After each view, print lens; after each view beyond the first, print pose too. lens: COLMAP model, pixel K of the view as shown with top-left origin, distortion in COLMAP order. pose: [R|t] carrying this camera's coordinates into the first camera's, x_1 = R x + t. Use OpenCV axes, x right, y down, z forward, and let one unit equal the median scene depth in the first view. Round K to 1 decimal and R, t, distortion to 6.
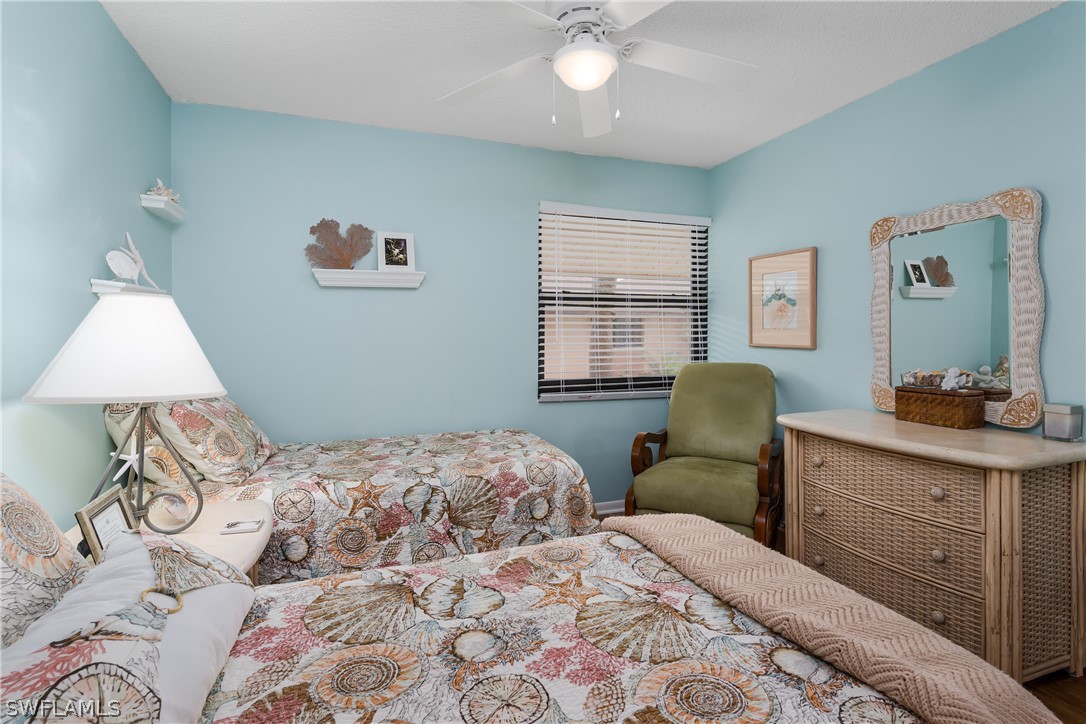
lens RADIAL K [[553.4, 0, 535.3], [0, 553.4, 334.6], [0, 0, 1]] dist [0.002910, -0.000160]
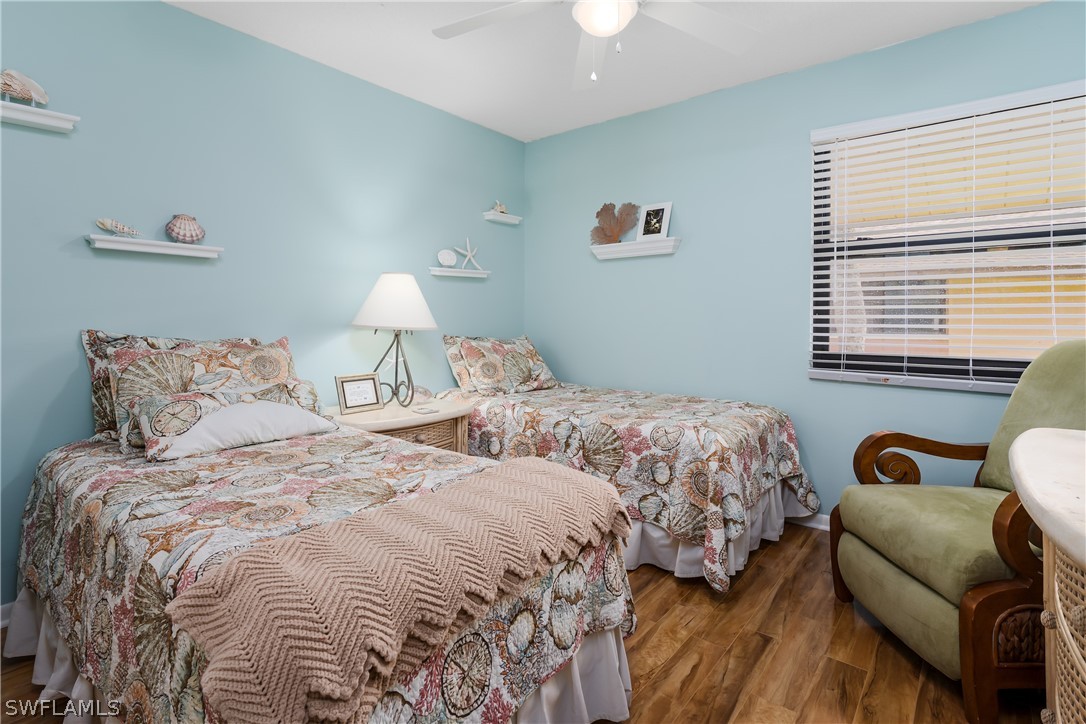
lens RADIAL K [[553.4, 0, 528.0], [0, 553.4, 316.0], [0, 0, 1]] dist [0.002910, -0.000160]
pose [[0.471629, 0.002499, -0.881794, 0.752179], [-0.005820, 0.999983, -0.000279, 0.046509], [0.881778, 0.005264, 0.471636, 0.353655]]
